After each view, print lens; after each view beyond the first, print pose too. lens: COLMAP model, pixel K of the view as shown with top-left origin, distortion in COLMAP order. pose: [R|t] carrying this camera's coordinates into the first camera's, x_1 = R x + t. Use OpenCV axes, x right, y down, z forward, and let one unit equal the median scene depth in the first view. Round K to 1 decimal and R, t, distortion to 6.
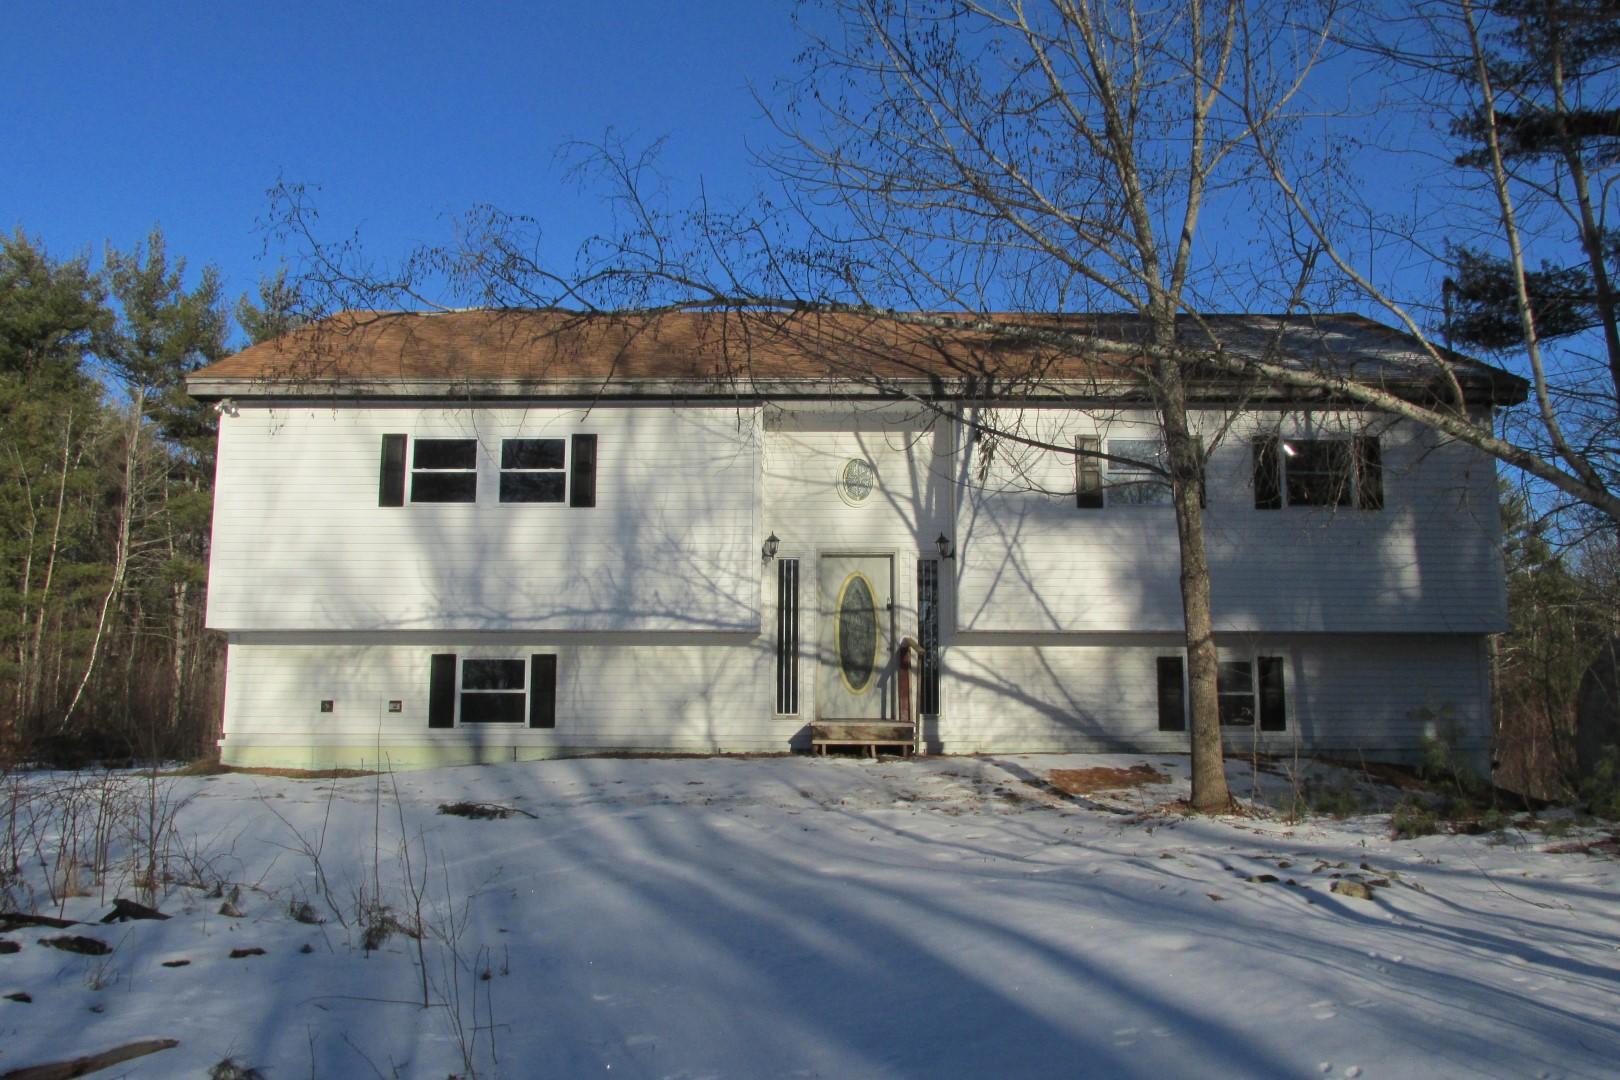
lens RADIAL K [[1289.1, 0, 810.0], [0, 1289.1, 540.0], [0, 0, 1]] dist [-0.043966, -0.003873]
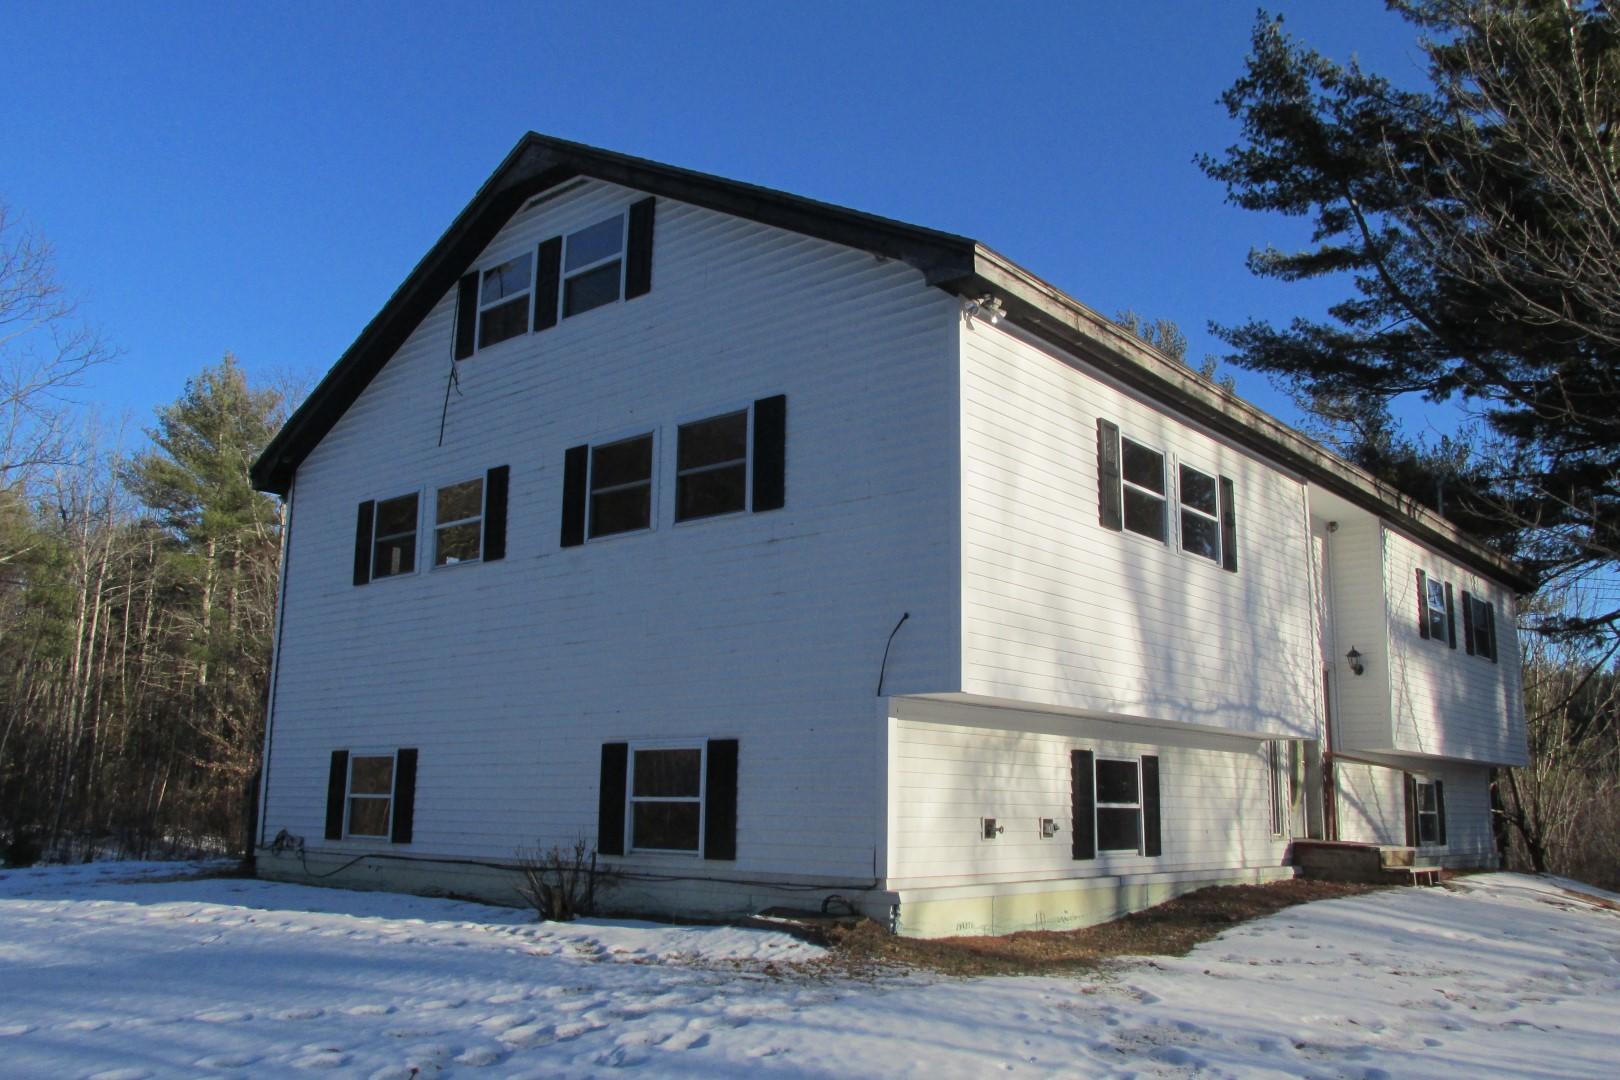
lens RADIAL K [[1289.1, 0, 810.0], [0, 1289.1, 540.0], [0, 0, 1]] dist [-0.043966, -0.003873]
pose [[0.650812, 0.160975, 0.741978, -0.912680], [-0.143533, 0.985729, -0.087961, 0.060306], [-0.745548, -0.049253, 0.664629, 0.665901]]
